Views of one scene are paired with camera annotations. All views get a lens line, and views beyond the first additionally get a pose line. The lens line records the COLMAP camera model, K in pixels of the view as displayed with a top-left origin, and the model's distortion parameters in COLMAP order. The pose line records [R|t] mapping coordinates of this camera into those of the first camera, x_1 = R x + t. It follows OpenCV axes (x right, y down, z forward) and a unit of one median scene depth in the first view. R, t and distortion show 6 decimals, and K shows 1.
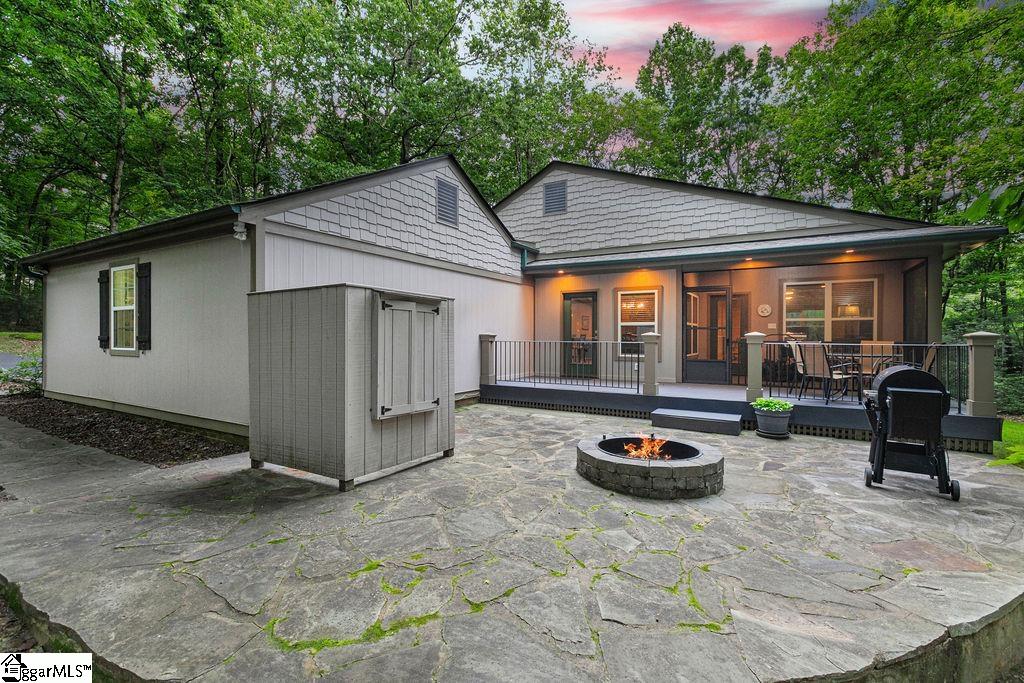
lens RADIAL K [[464.5, 0, 512.0], [0, 464.5, 341.5], [0, 0, 1]] dist [-0.001623, -0.000227]
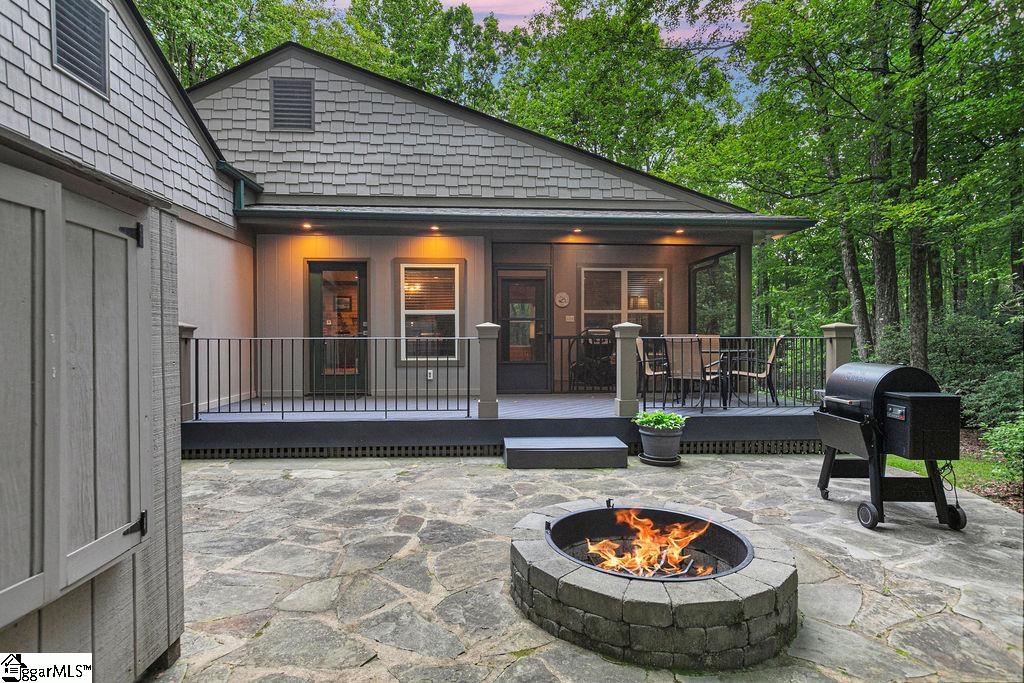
lens RADIAL K [[536.3, 0, 512.0], [0, 536.3, 341.5], [0, 0, 1]] dist [0.006165, -0.000986]
pose [[0.825010, -0.010476, 0.565022, -0.083575], [0.010356, 0.999941, 0.003418, 0.003924], [-0.565024, 0.003031, 0.825069, 0.295897]]
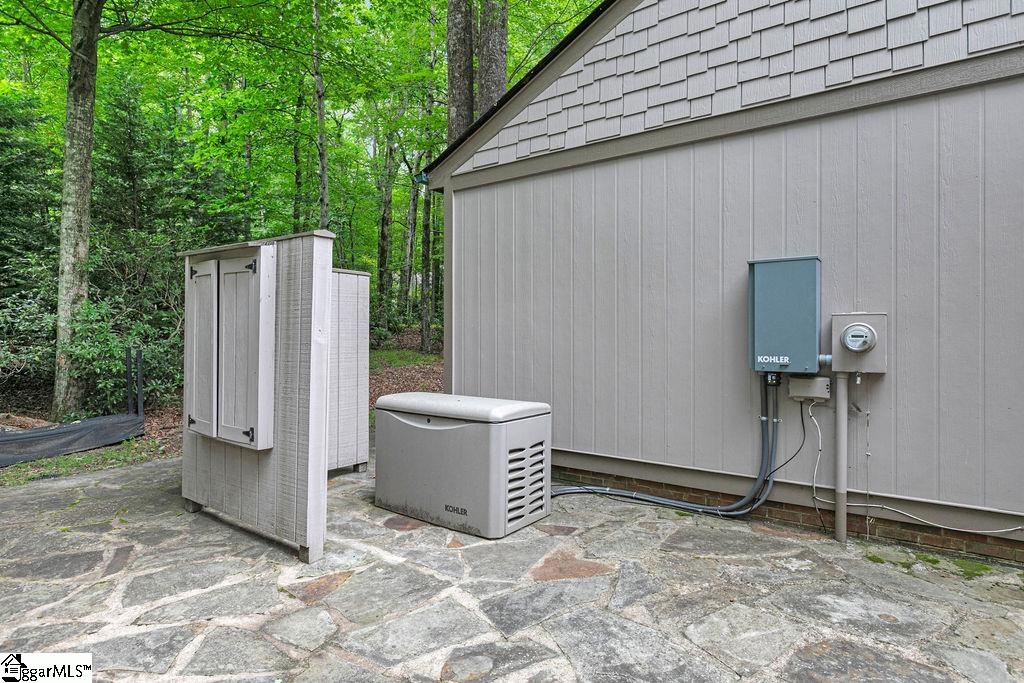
lens RADIAL K [[536.3, 0, 512.0], [0, 536.3, 341.5], [0, 0, 1]] dist [0.006165, -0.000986]
pose [[-0.079169, 0.009217, -0.996819, 0.230925], [-0.007862, 0.999920, 0.009870, 0.006739], [0.996830, 0.008619, -0.079090, 0.713959]]
